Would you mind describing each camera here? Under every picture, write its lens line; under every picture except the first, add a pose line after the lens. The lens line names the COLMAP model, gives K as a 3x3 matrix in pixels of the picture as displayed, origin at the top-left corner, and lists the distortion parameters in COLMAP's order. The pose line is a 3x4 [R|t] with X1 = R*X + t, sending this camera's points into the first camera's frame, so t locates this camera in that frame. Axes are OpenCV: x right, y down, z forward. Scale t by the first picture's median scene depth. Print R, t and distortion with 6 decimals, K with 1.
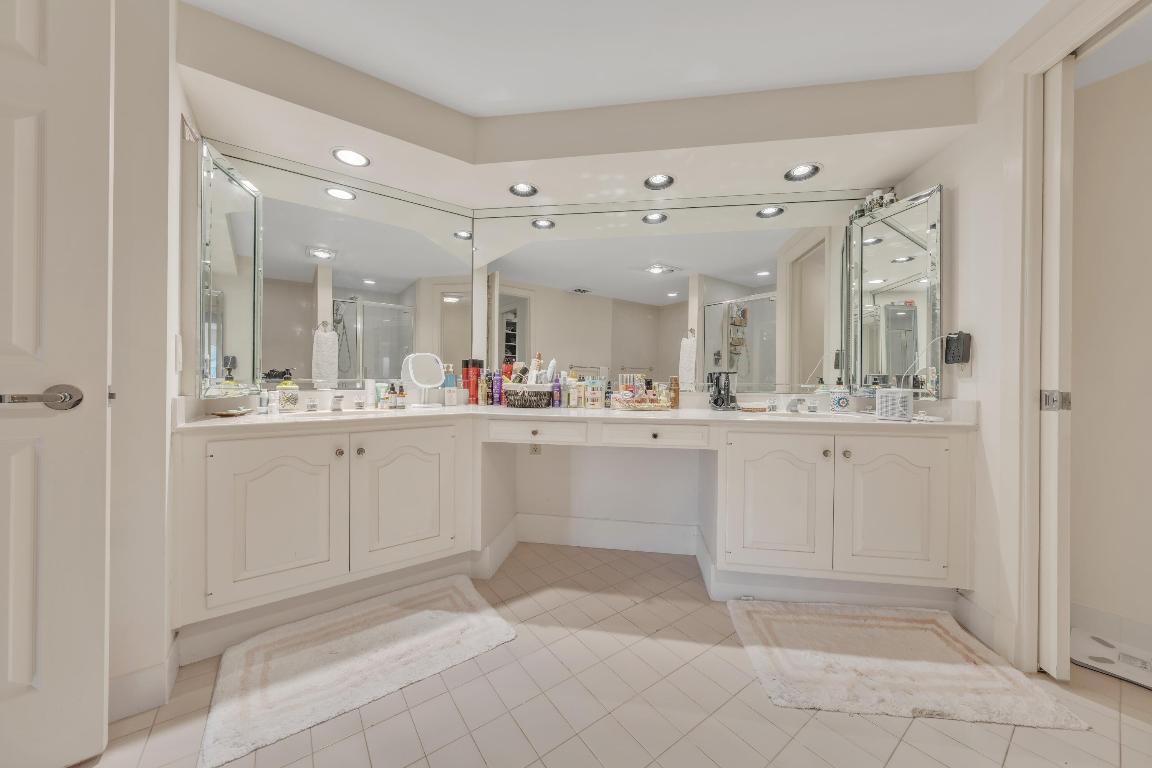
lens RADIAL K [[402.7, 0, 576.9], [0, 402.7, 379.8], [0, 0, 1]] dist [0.001003, 0.000194]
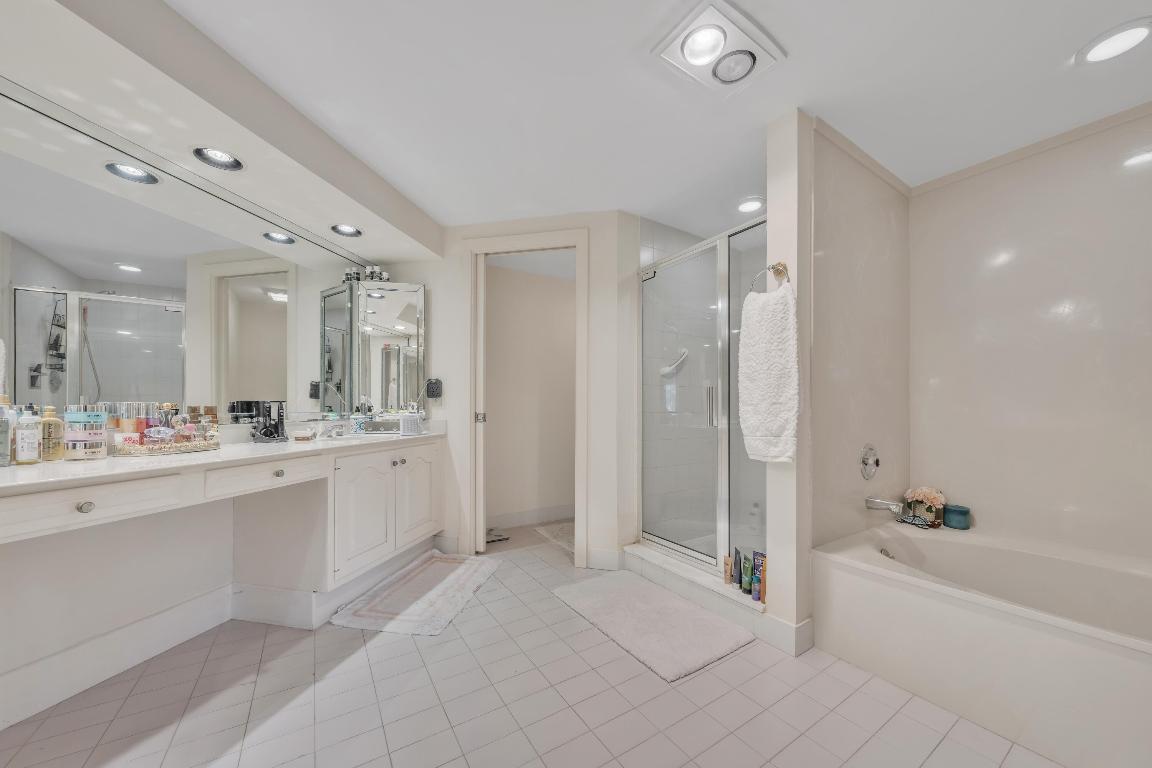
lens RADIAL K [[406.6, 0, 575.0], [0, 406.6, 412.5], [0, 0, 1]] dist [0.000191, 0.000065]
pose [[0.065381, -0.018590, 0.997687, -0.680632], [0.004933, 0.999820, 0.018306, -0.007702], [-0.997848, 0.003725, 0.065461, 0.312605]]
